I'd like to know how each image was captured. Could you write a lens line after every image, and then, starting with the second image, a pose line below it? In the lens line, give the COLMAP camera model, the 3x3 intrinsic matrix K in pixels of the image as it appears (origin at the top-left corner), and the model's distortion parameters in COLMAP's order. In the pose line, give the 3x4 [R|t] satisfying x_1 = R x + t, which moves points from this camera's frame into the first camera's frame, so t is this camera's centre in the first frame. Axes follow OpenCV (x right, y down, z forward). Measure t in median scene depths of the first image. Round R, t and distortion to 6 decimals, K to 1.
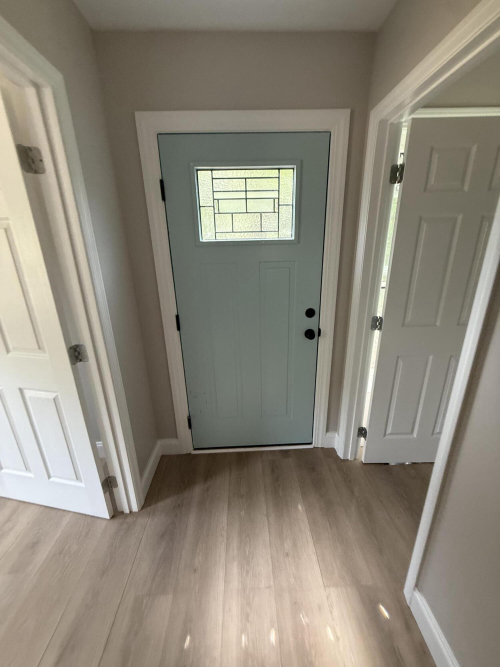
lens RADIAL K [[266.0, 0, 250.0], [0, 266.0, 333.5], [0, 0, 1]] dist [0.002058, -0.000099]
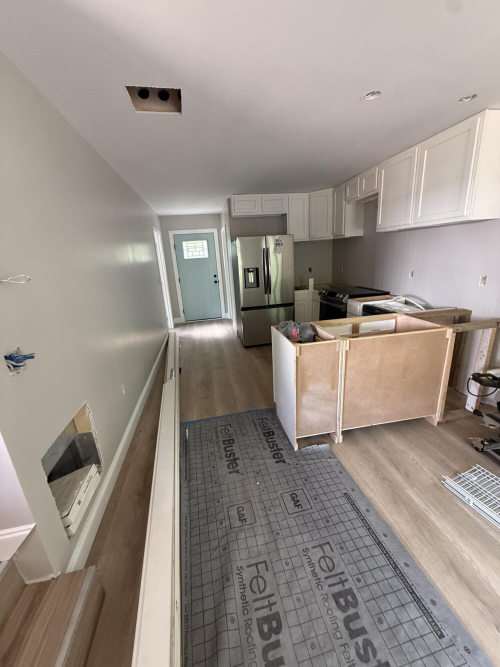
lens RADIAL K [[266.0, 0, 250.0], [0, 266.0, 333.5], [0, 0, 1]] dist [0.002058, -0.000099]
pose [[0.986830, -0.082728, 0.139008, 0.135930], [0.087383, 0.995789, -0.027712, 0.967215], [-0.136131, 0.039494, 0.989903, -3.036568]]
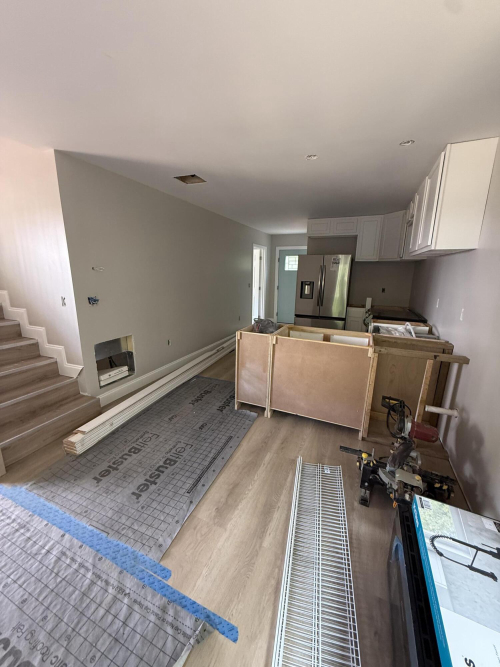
lens RADIAL K [[266.0, 0, 250.0], [0, 266.0, 333.5], [0, 0, 1]] dist [0.002058, -0.000099]
pose [[0.907960, 0.129628, -0.398503, 1.278875], [-0.162296, 0.985515, -0.049203, 1.093706], [0.386353, 0.109350, 0.915846, -3.435461]]
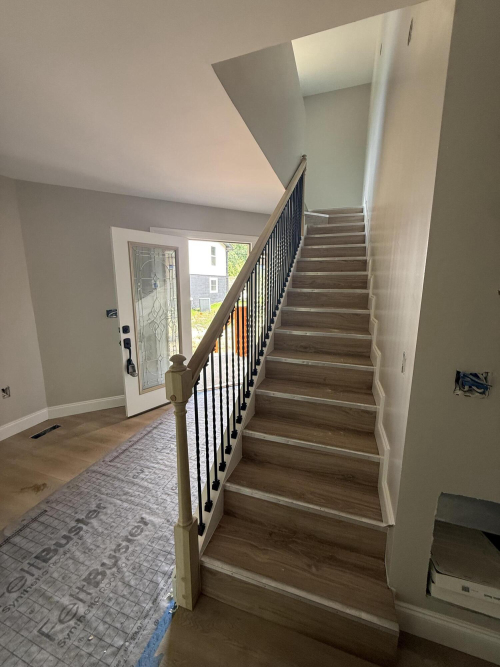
lens RADIAL K [[266.0, 0, 250.0], [0, 266.0, 333.5], [0, 0, 1]] dist [0.002058, -0.000099]
pose [[-0.343117, 0.190228, -0.919828, 0.328132], [-0.291862, 0.909211, 0.296904, 0.833113], [0.892797, 0.370336, -0.256445, -2.599840]]
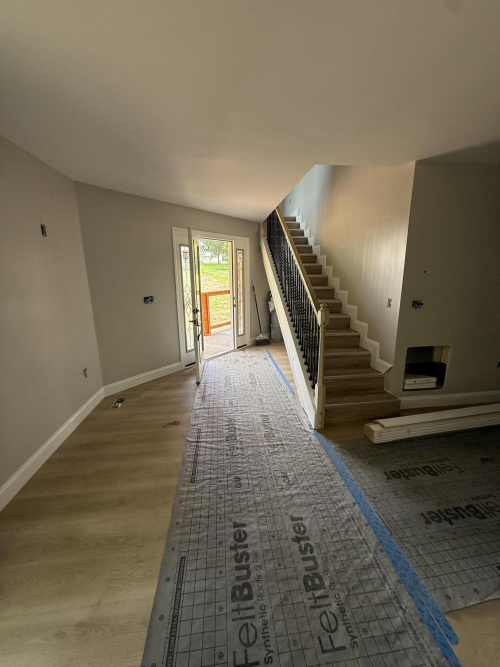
lens RADIAL K [[266.0, 0, 250.0], [0, 266.0, 333.5], [0, 0, 1]] dist [0.002058, -0.000099]
pose [[0.096624, 0.238613, -0.966296, 1.237672], [-0.300257, 0.932598, 0.200268, 1.121900], [0.948952, 0.270786, 0.161757, -3.519552]]
